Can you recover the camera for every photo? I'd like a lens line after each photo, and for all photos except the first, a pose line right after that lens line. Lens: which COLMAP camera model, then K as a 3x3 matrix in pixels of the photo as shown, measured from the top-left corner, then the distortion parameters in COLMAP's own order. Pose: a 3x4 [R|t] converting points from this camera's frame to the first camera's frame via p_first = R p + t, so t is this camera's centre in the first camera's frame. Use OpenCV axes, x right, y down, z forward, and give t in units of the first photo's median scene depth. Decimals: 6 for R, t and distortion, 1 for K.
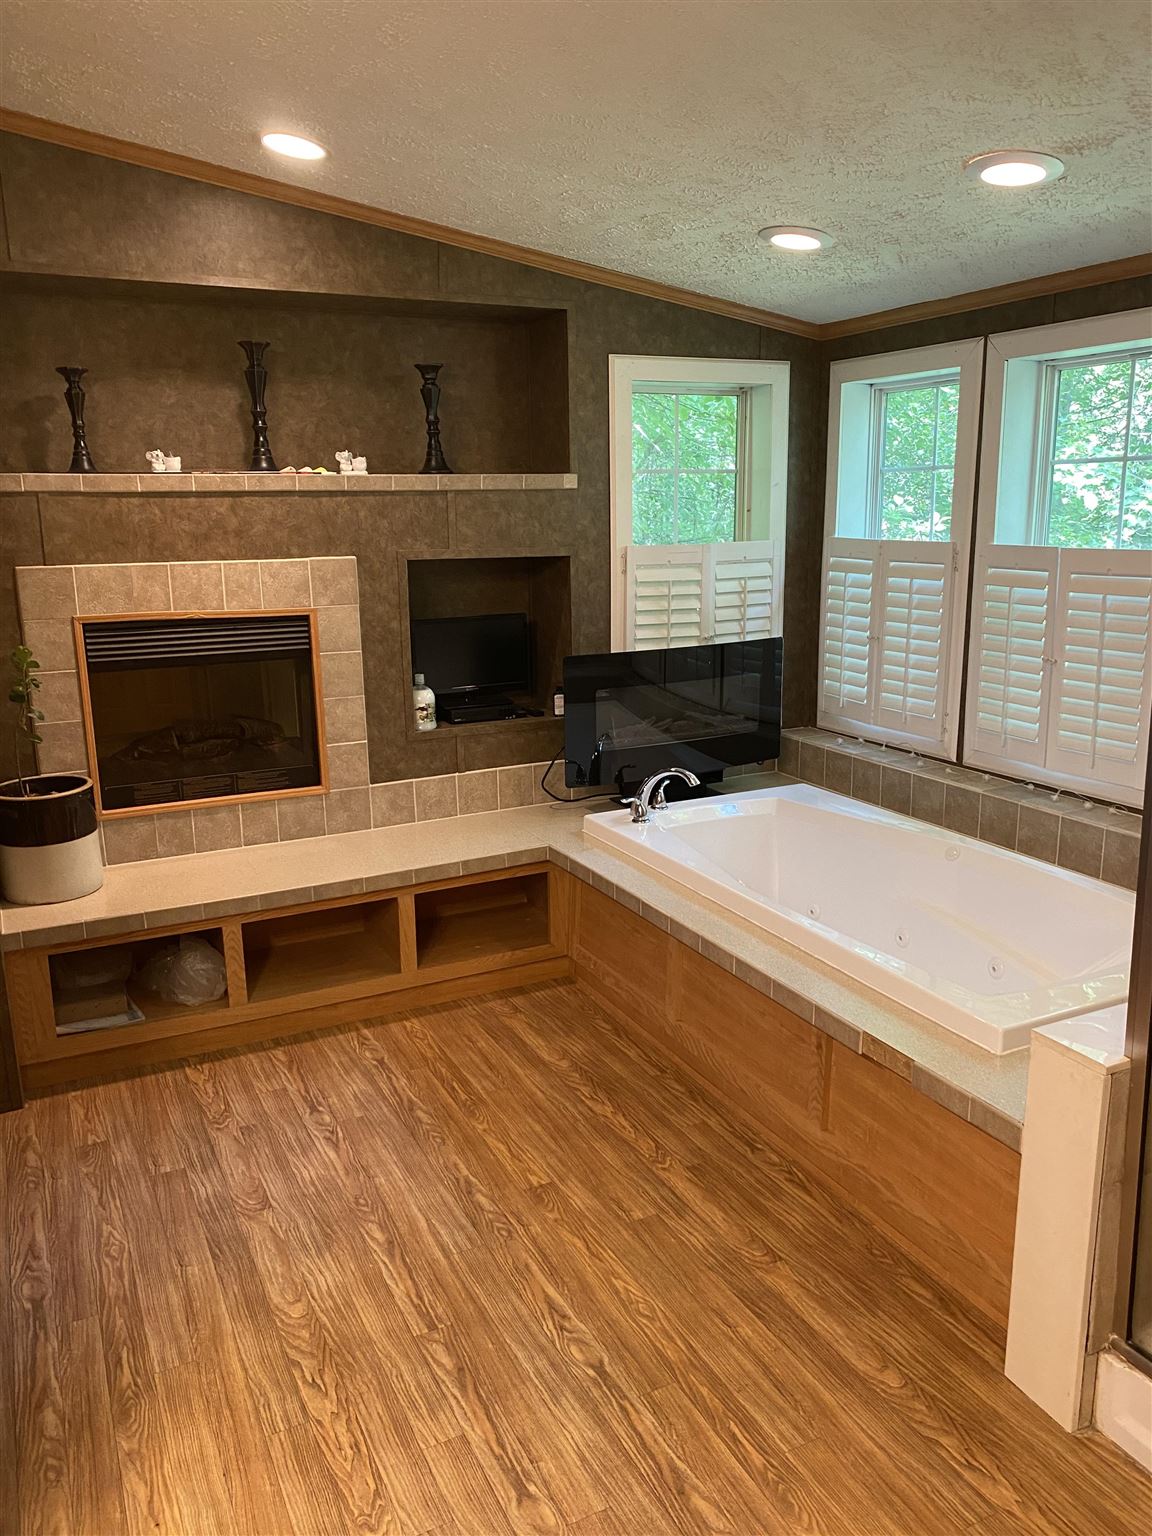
lens RADIAL K [[1181.2, 0, 576.1], [0, 1181.2, 770.0], [0, 0, 1]] dist [0.048150, -0.034897]
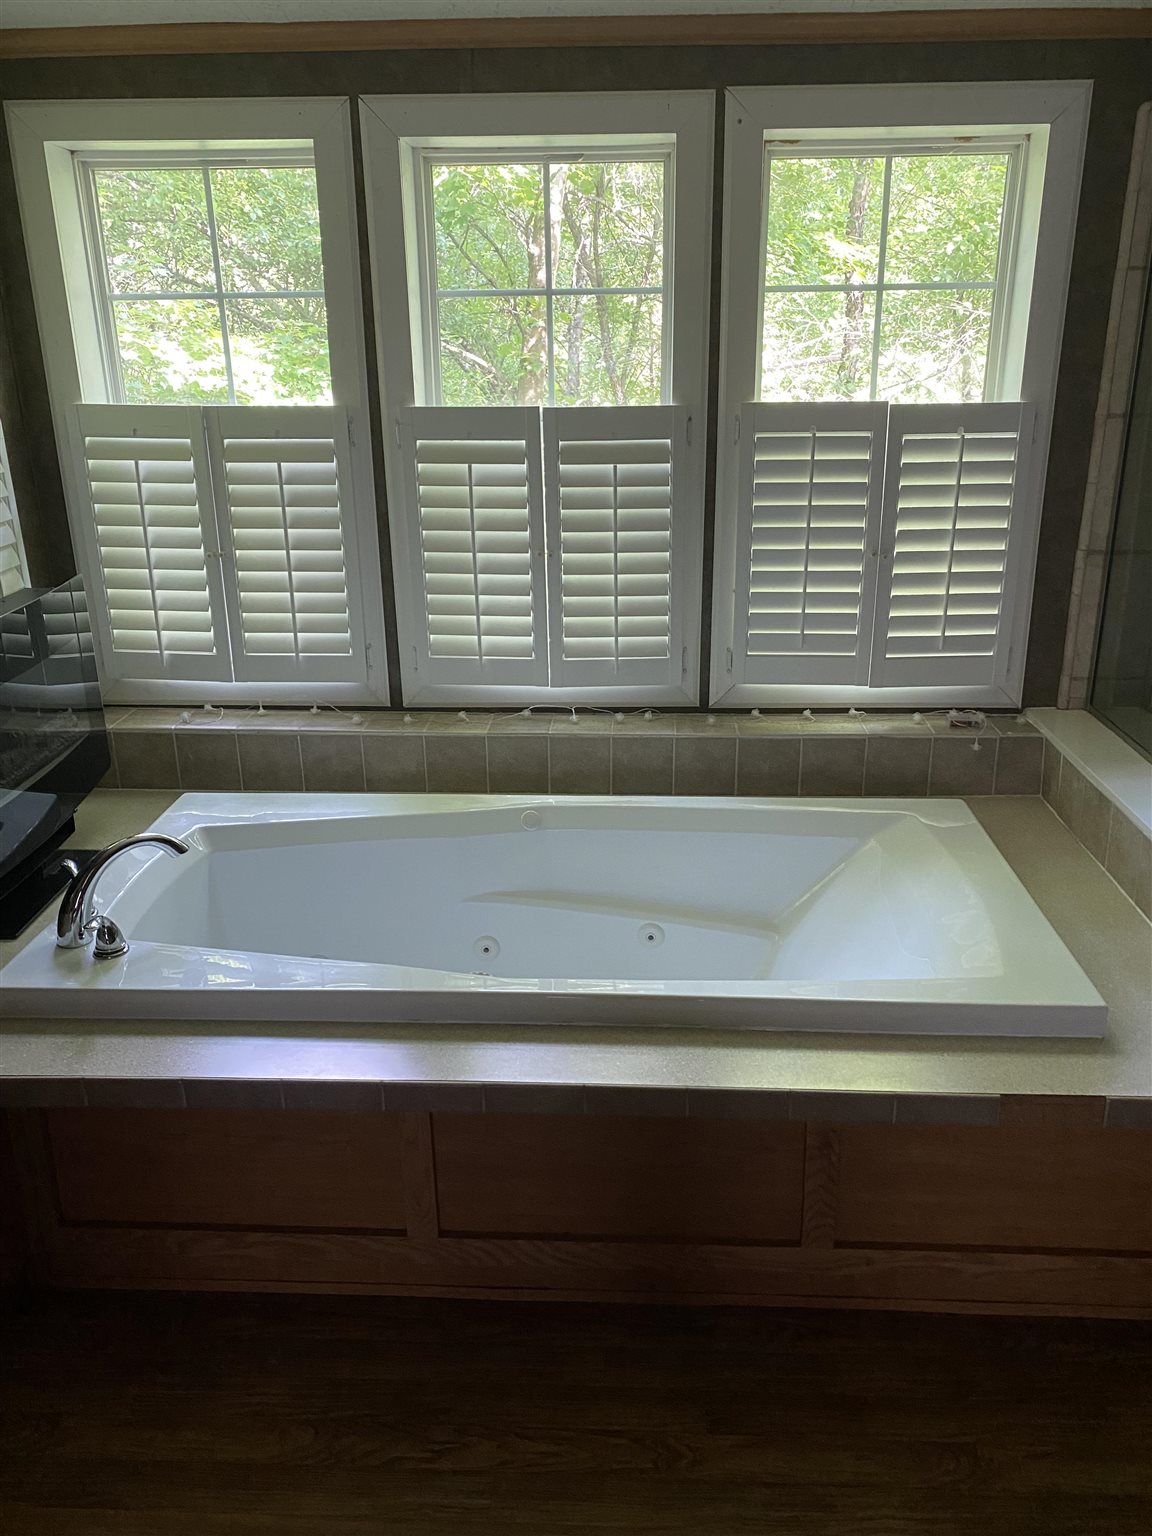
lens RADIAL K [[1181.2, 0, 578.2], [0, 1181.2, 779.2], [0, 0, 1]] dist [0.048150, -0.034897]
pose [[0.479917, -0.301051, 0.824044, -0.275081], [0.197129, 0.952266, 0.233088, -0.121804], [-0.854880, 0.050580, 0.516355, 0.545209]]
